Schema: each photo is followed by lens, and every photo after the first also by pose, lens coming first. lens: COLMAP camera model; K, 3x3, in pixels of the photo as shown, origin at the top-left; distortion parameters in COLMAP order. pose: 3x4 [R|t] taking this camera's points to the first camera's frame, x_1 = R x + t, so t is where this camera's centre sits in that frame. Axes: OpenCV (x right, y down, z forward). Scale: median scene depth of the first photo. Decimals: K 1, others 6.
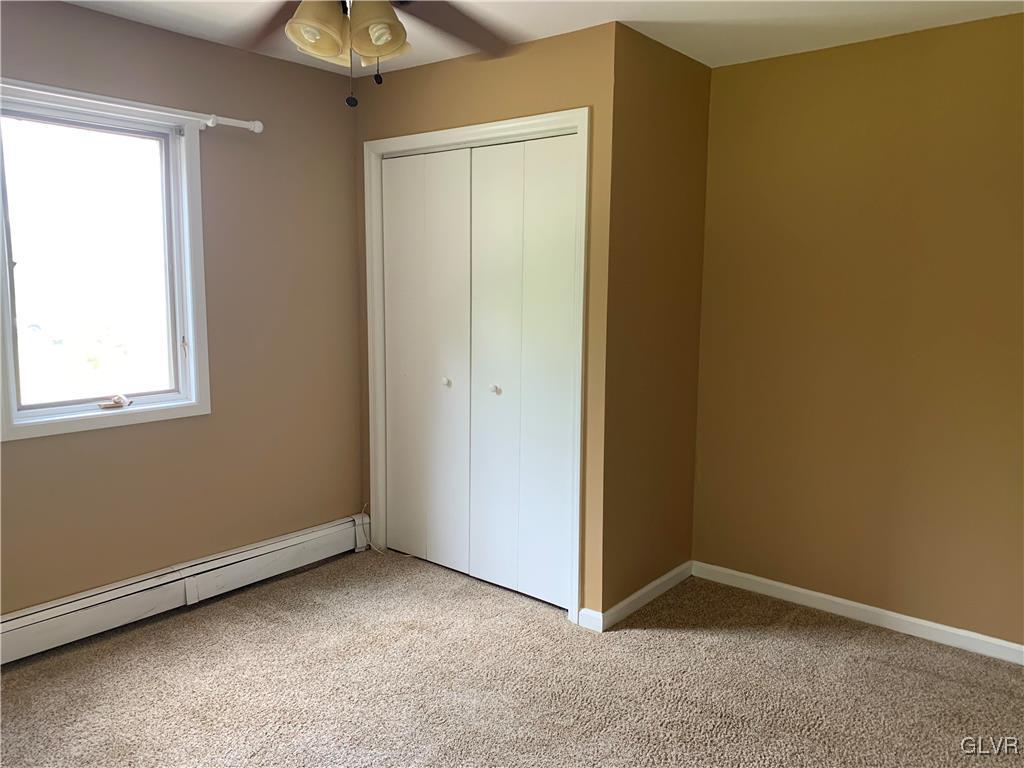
lens RADIAL K [[777.0, 0, 513.0], [0, 777.0, 384.5], [0, 0, 1]] dist [0.008389, 0.001634]
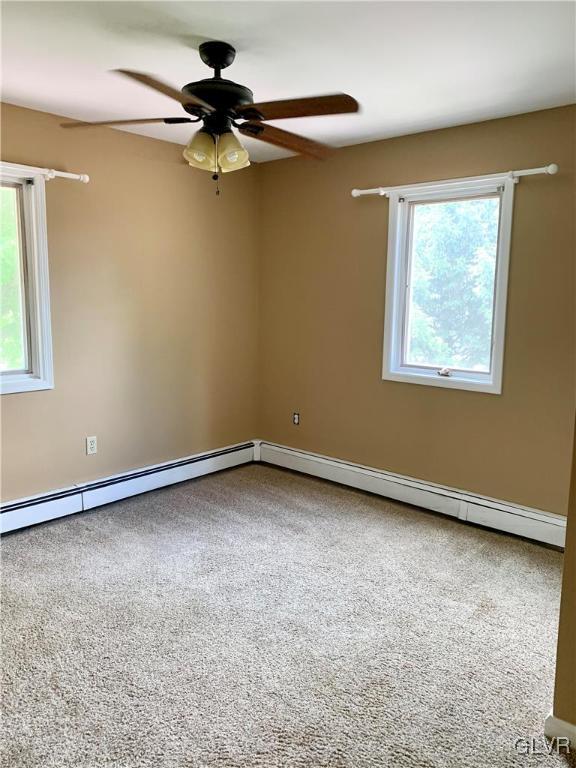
lens RADIAL K [[582.7, 0, 288.2], [0, 582.7, 383.3], [0, 0, 1]] dist [0.008389, 0.001634]
pose [[-0.031841, 0.147589, -0.988536, 0.664145], [-0.146648, 0.977644, 0.150687, -0.085945], [0.988676, 0.149765, -0.009485, 0.685031]]
